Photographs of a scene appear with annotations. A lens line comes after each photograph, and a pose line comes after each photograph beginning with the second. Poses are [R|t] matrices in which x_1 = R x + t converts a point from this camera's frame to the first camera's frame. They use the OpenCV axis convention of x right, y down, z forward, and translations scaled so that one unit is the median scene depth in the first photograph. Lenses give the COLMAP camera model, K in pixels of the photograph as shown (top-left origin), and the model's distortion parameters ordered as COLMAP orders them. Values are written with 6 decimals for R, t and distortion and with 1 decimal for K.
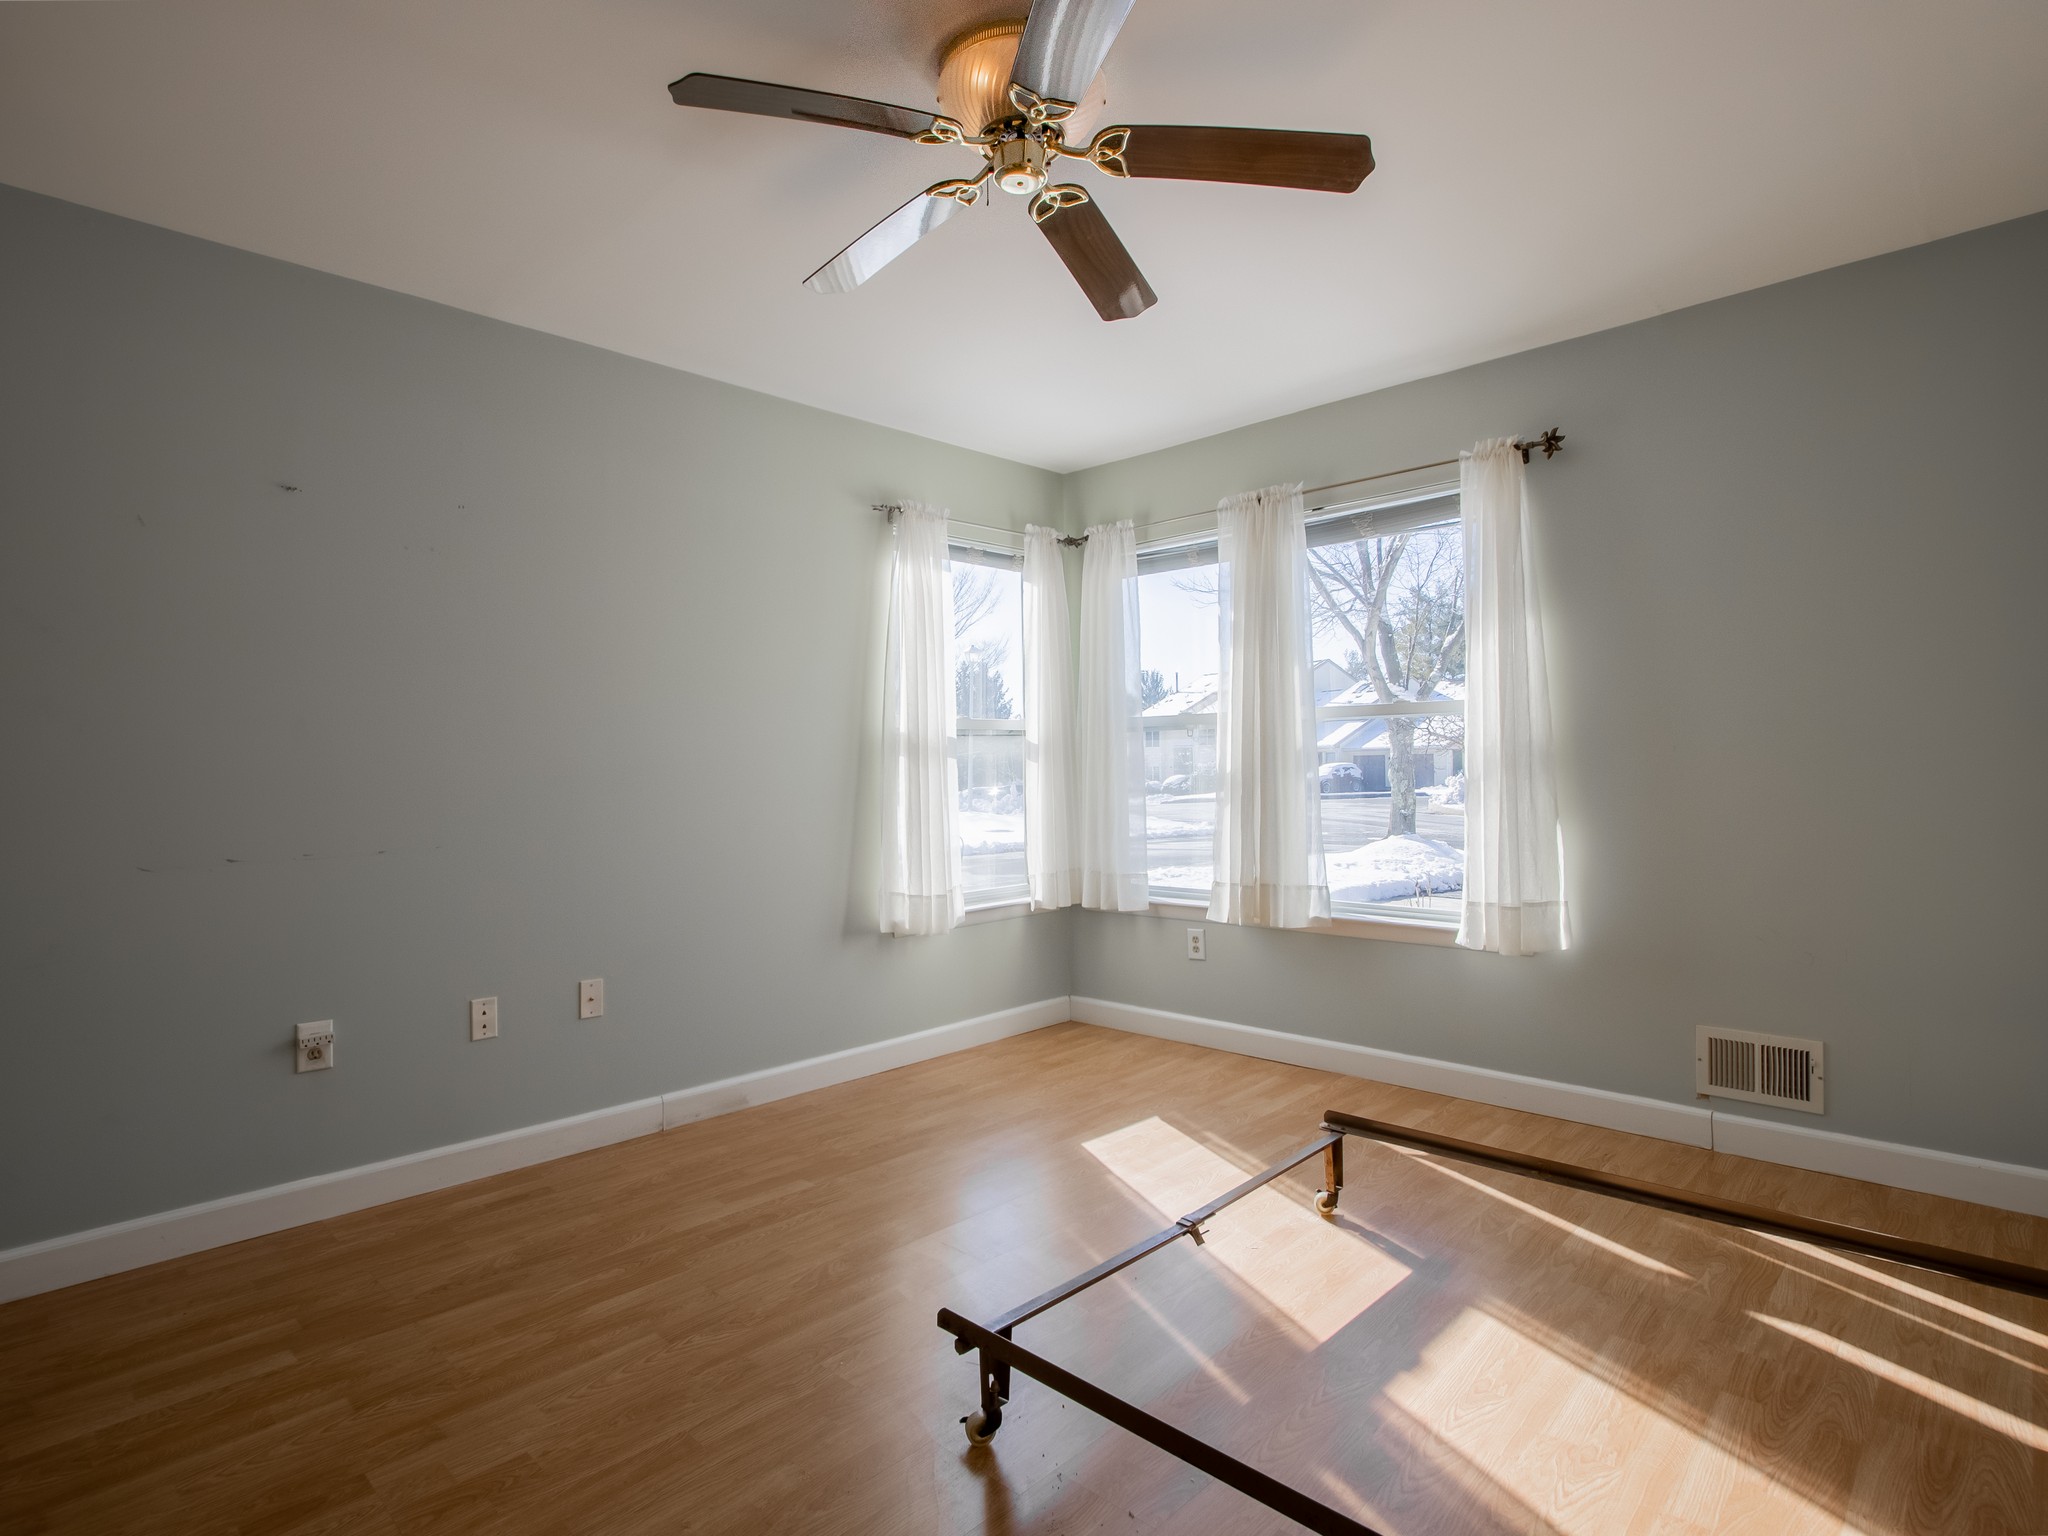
lens RADIAL K [[1077.1, 0, 1011.9], [0, 1077.1, 766.5], [0, 0, 1]] dist [-0.013758, 0.002721]
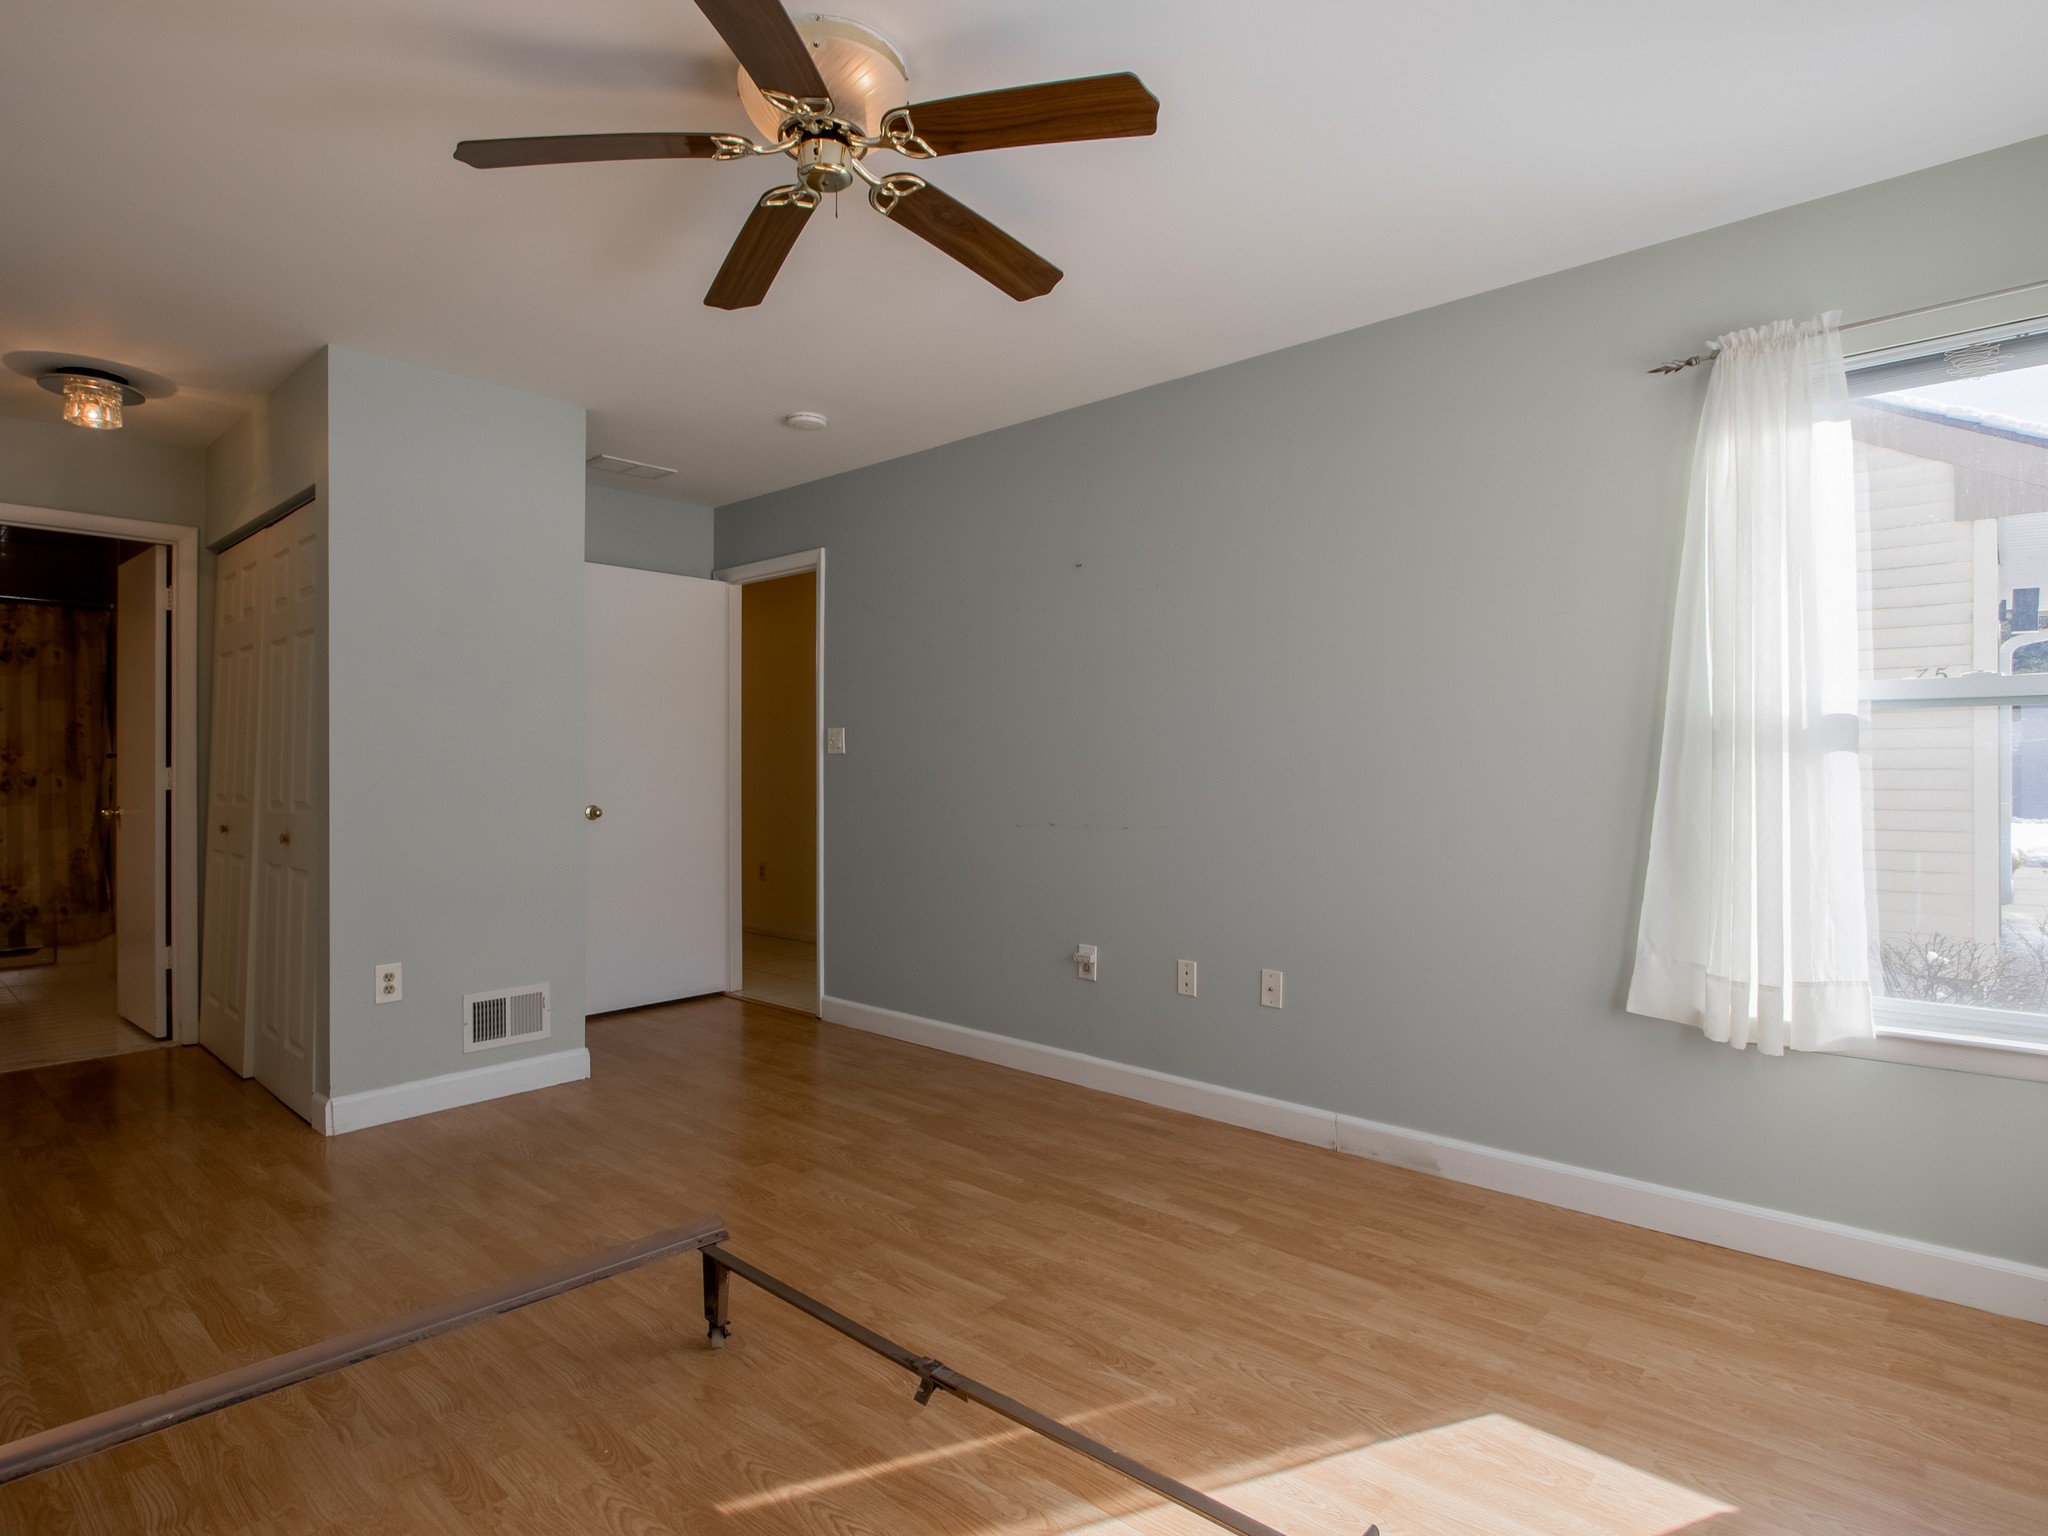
lens RADIAL K [[1077.1, 0, 1008.3], [0, 1077.1, 765.6], [0, 0, 1]] dist [-0.013758, 0.002721]
pose [[0.030166, 0.002288, -0.999542, 0.613335], [-0.002477, 0.999994, 0.002214, -0.000392], [0.999542, 0.002409, 0.030171, 0.690249]]
